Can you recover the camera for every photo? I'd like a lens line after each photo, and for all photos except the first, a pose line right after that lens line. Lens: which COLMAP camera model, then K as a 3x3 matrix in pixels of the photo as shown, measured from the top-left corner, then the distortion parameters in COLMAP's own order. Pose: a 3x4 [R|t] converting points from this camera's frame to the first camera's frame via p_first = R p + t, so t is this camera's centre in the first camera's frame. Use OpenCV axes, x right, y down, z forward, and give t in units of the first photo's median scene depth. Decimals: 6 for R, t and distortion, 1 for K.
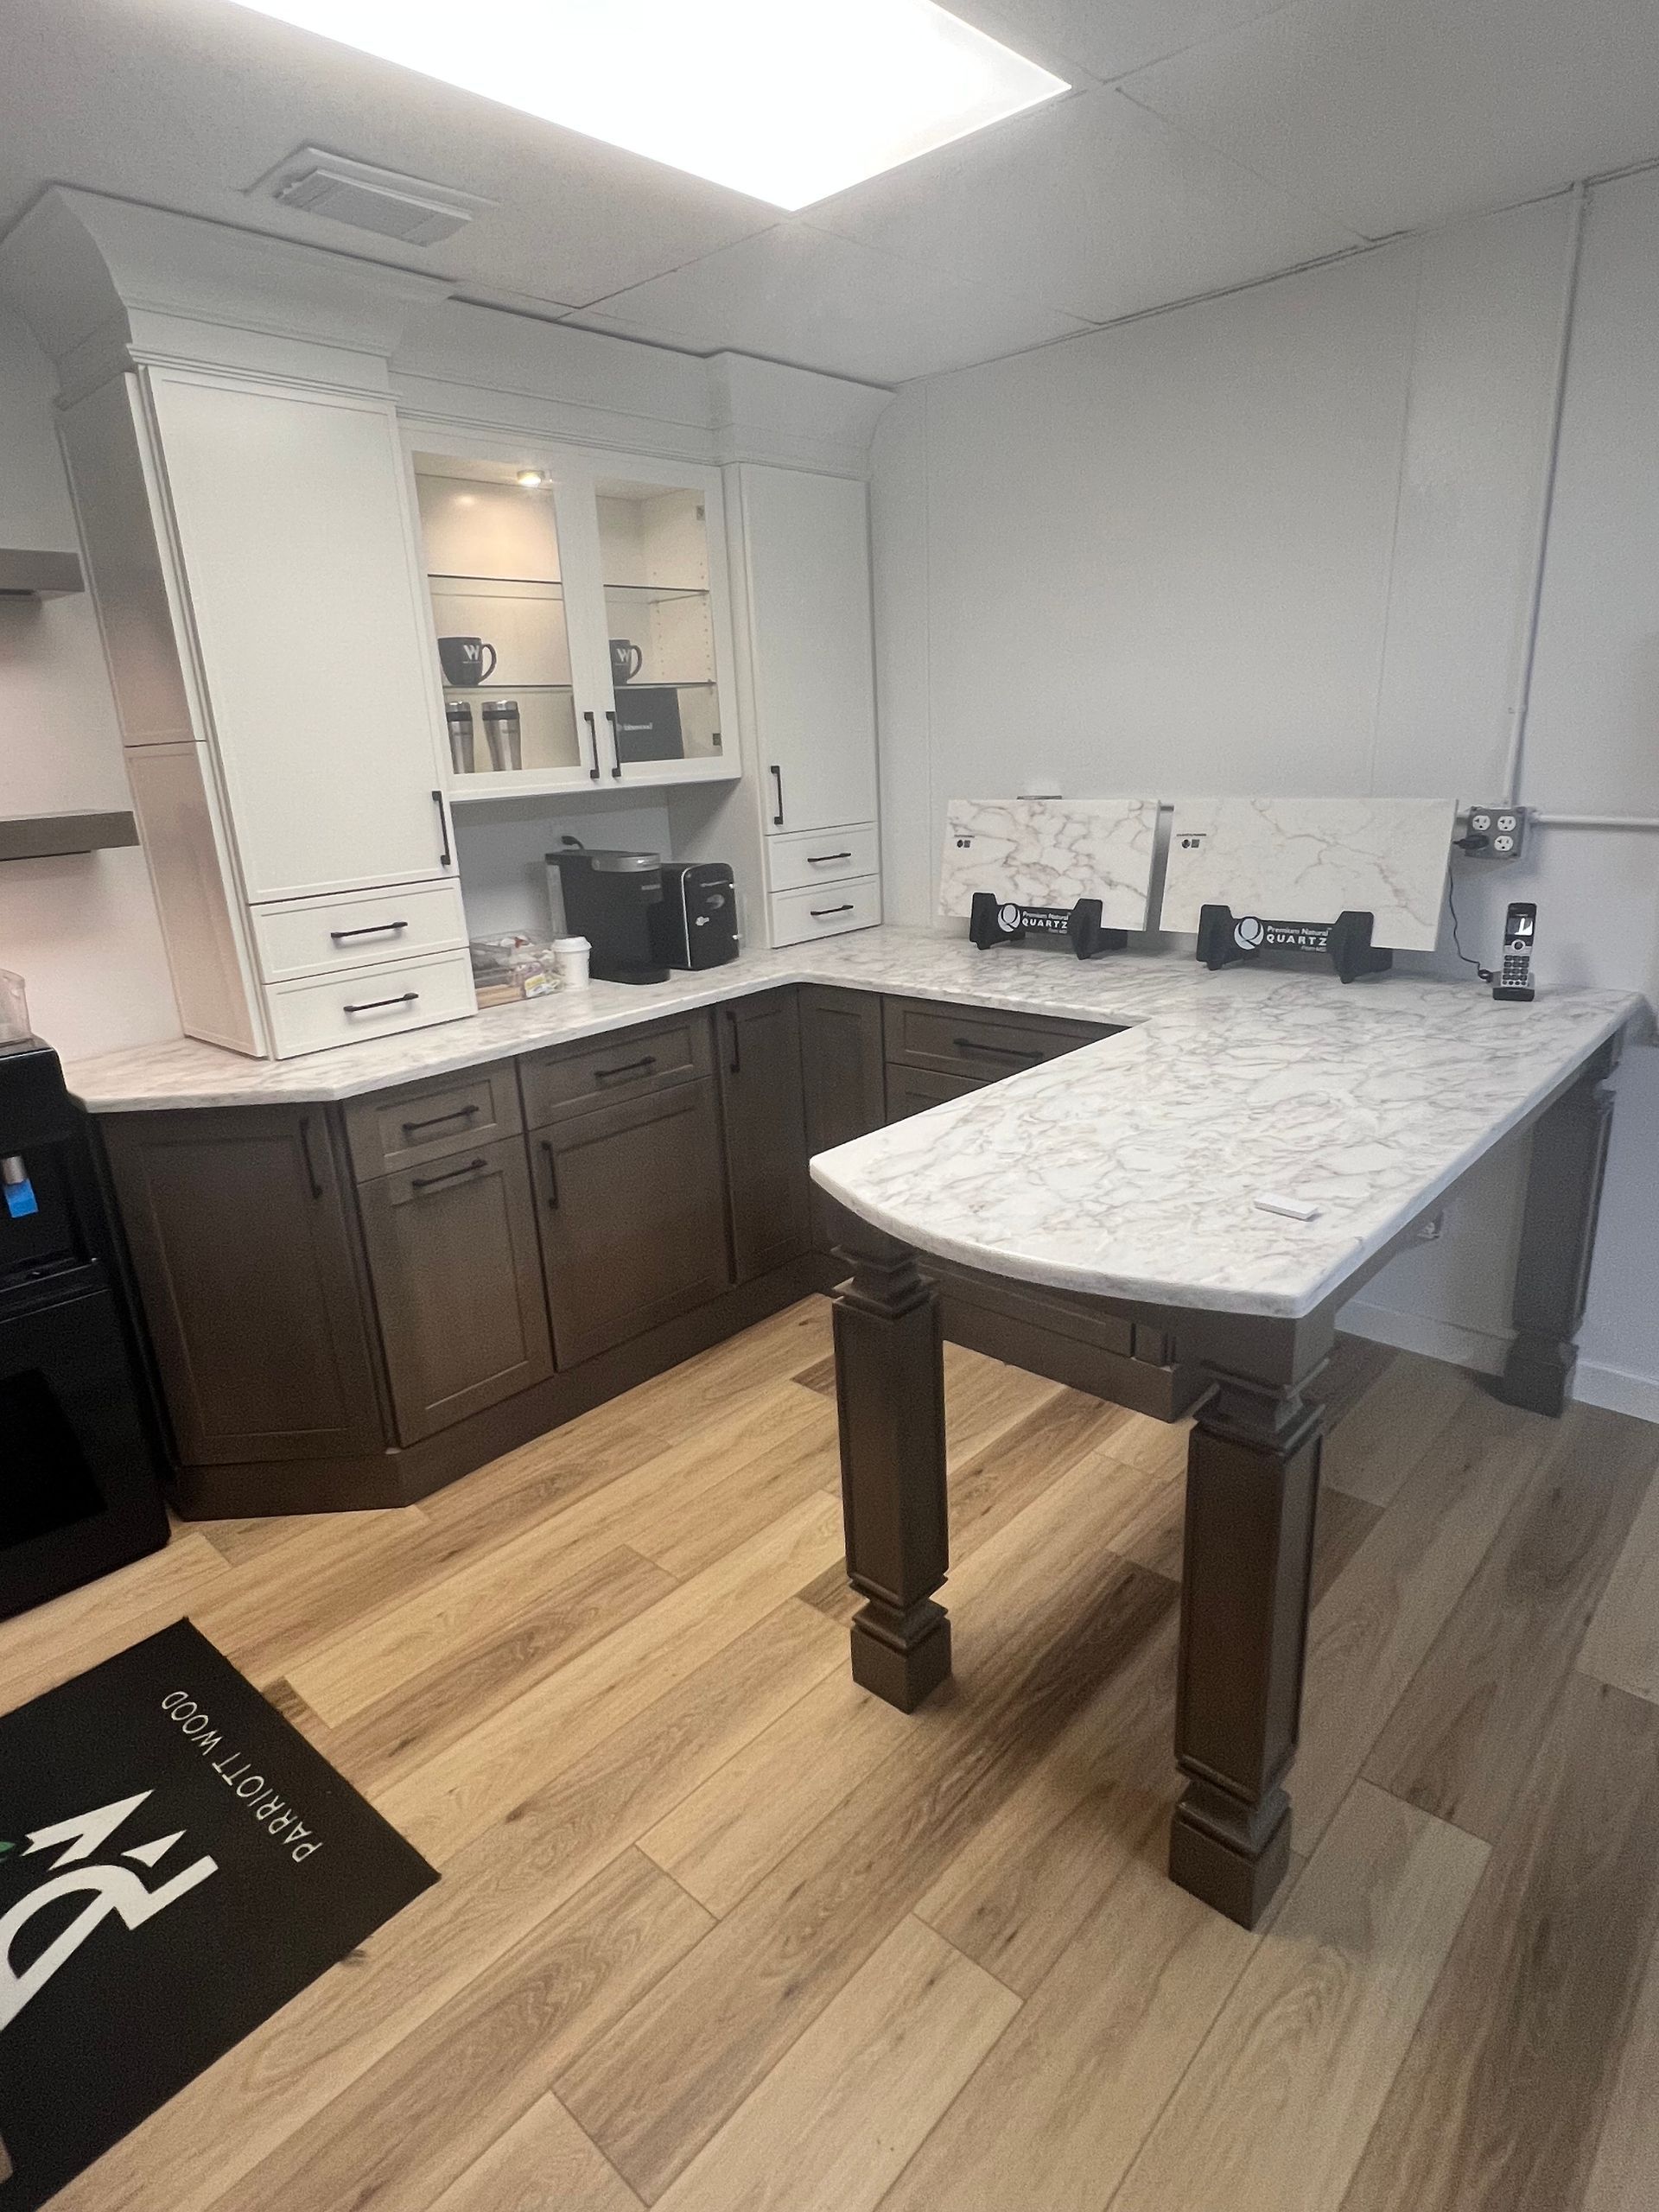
lens RADIAL K [[1190.0, 0, 829.5], [0, 1190.0, 1106.0], [0, 0, 1]] dist [-0.001536, 0.001430]
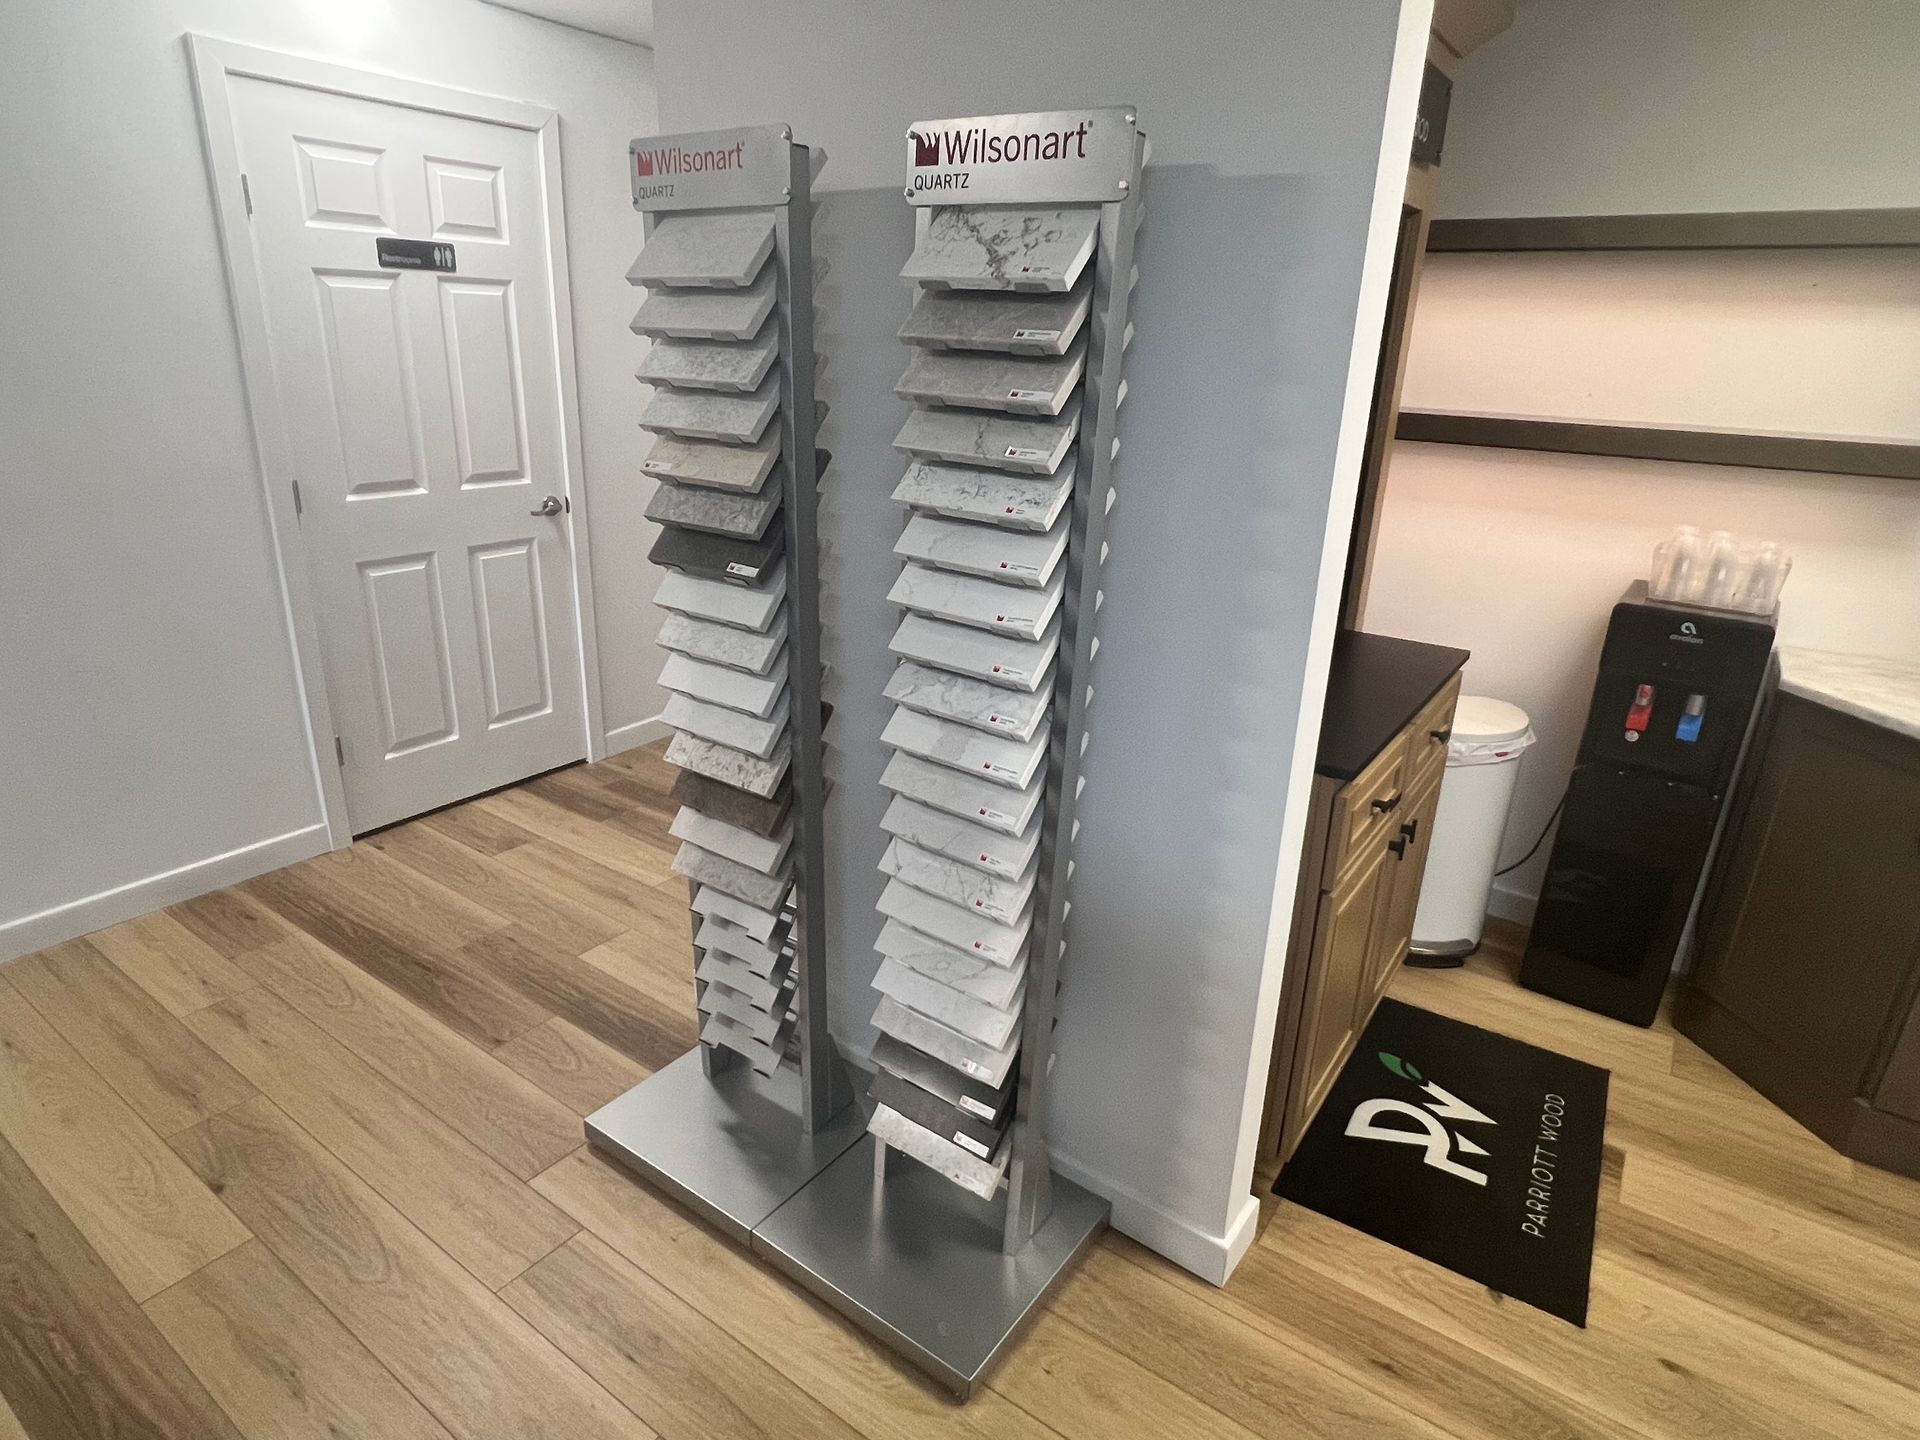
lens RADIAL K [[1077.1, 0, 945.7], [0, 1077.1, 728.7], [0, 0, 1]] dist [-0.002169, 0.002495]
pose [[0.128368, 0.391685, -0.911101, 0.252707], [-0.336397, 0.881432, 0.331535, -0.032711], [0.932930, 0.263933, 0.244909, -0.038093]]
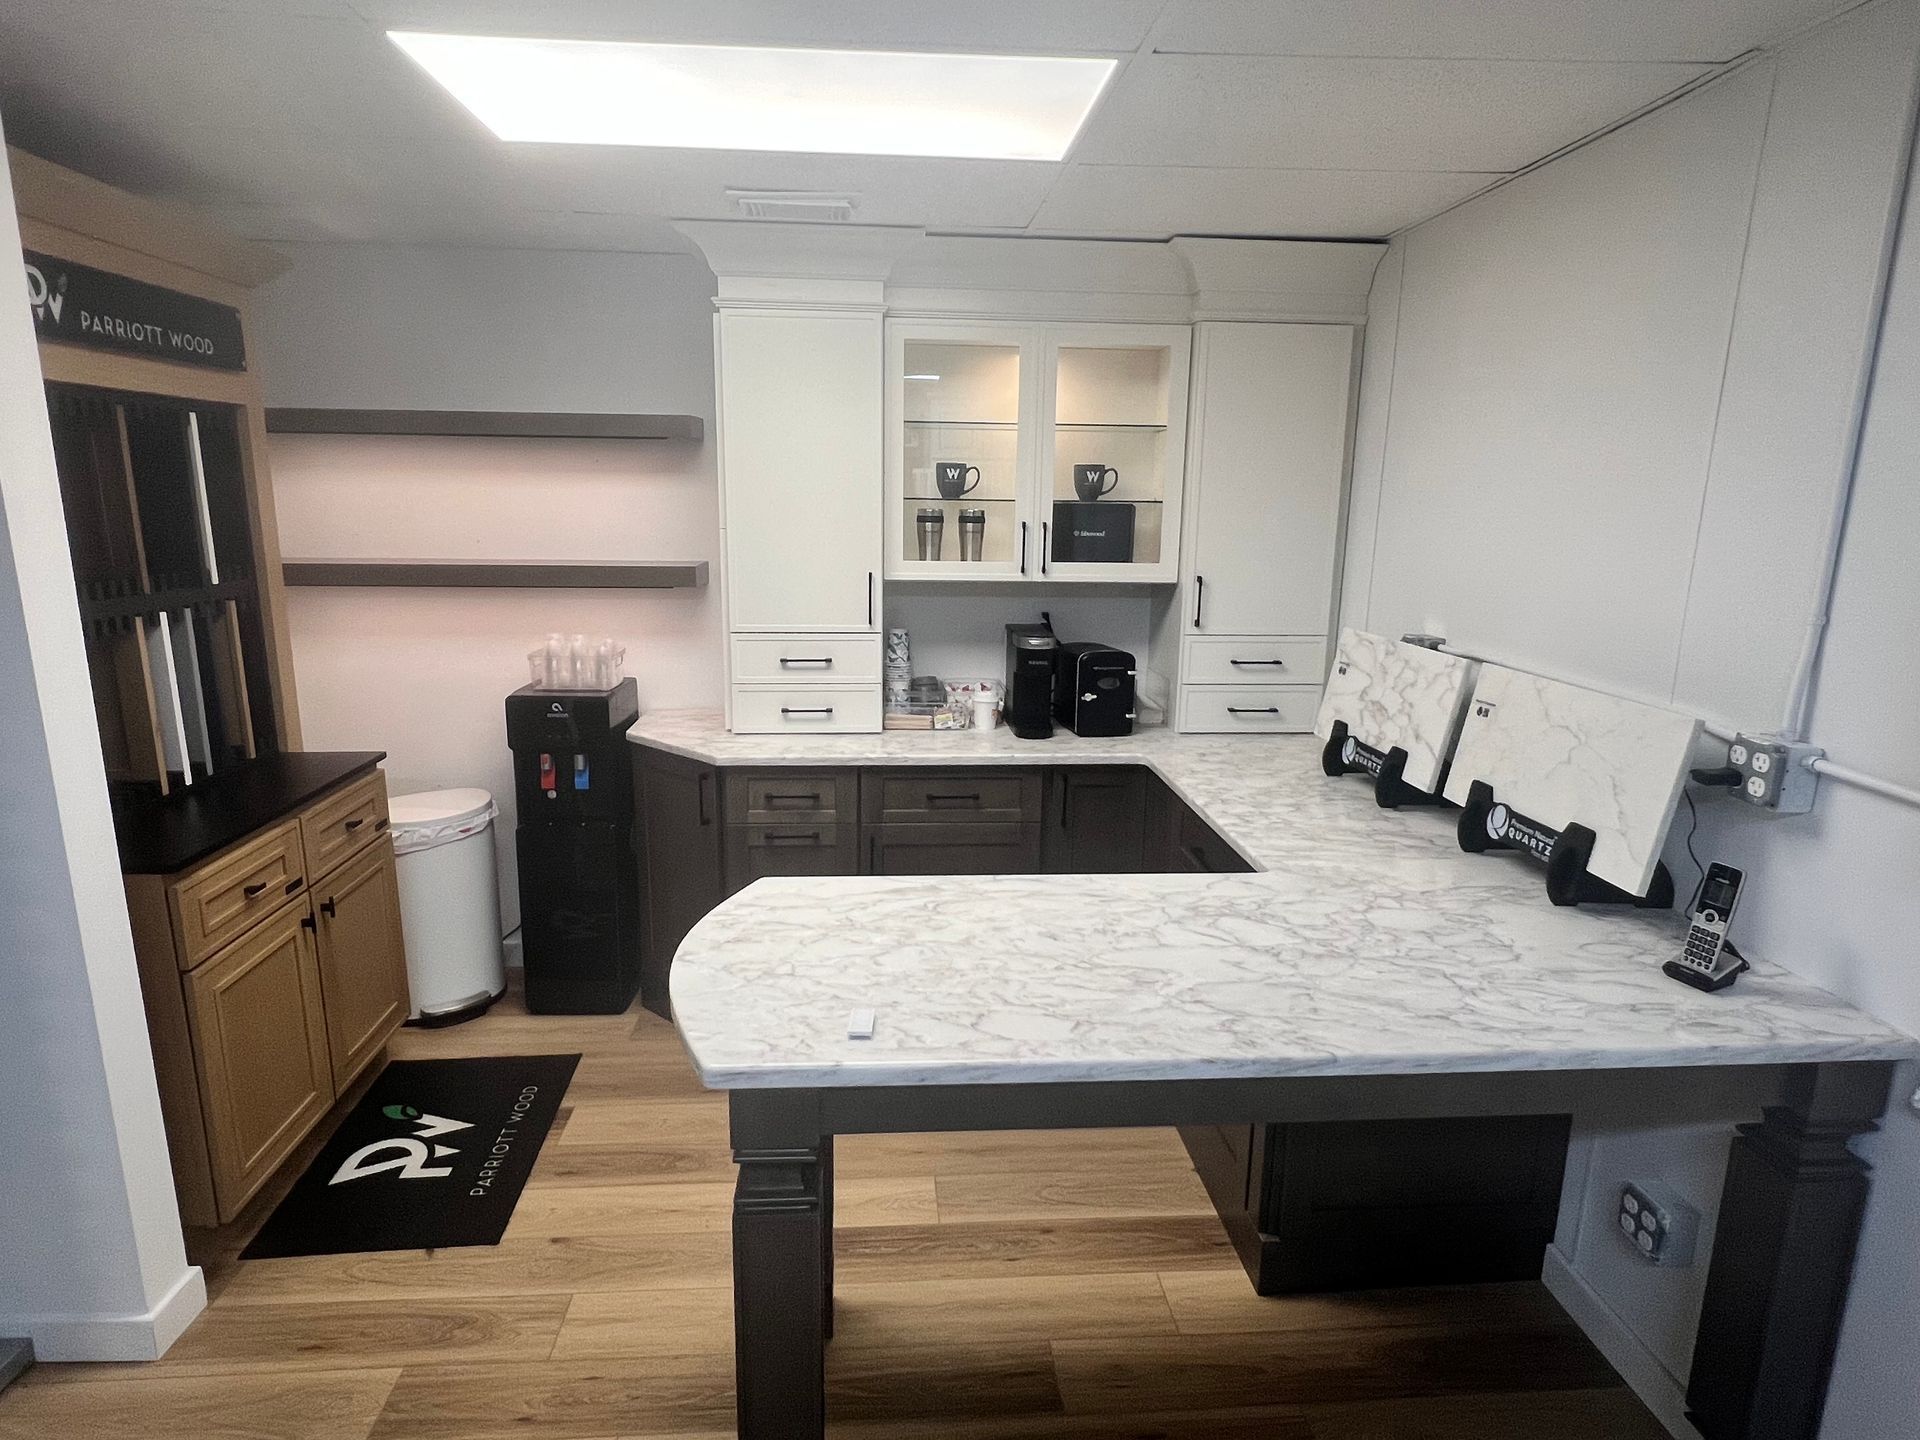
lens RADIAL K [[1077.1, 0, 945.7], [0, 1077.1, 728.7], [0, 0, 1]] dist [-0.002169, 0.002495]
pose [[0.727661, 0.201398, -0.655705, 0.641225], [-0.252394, 0.967474, 0.017067, -0.137689], [0.637814, 0.153077, 0.754825, 0.130768]]
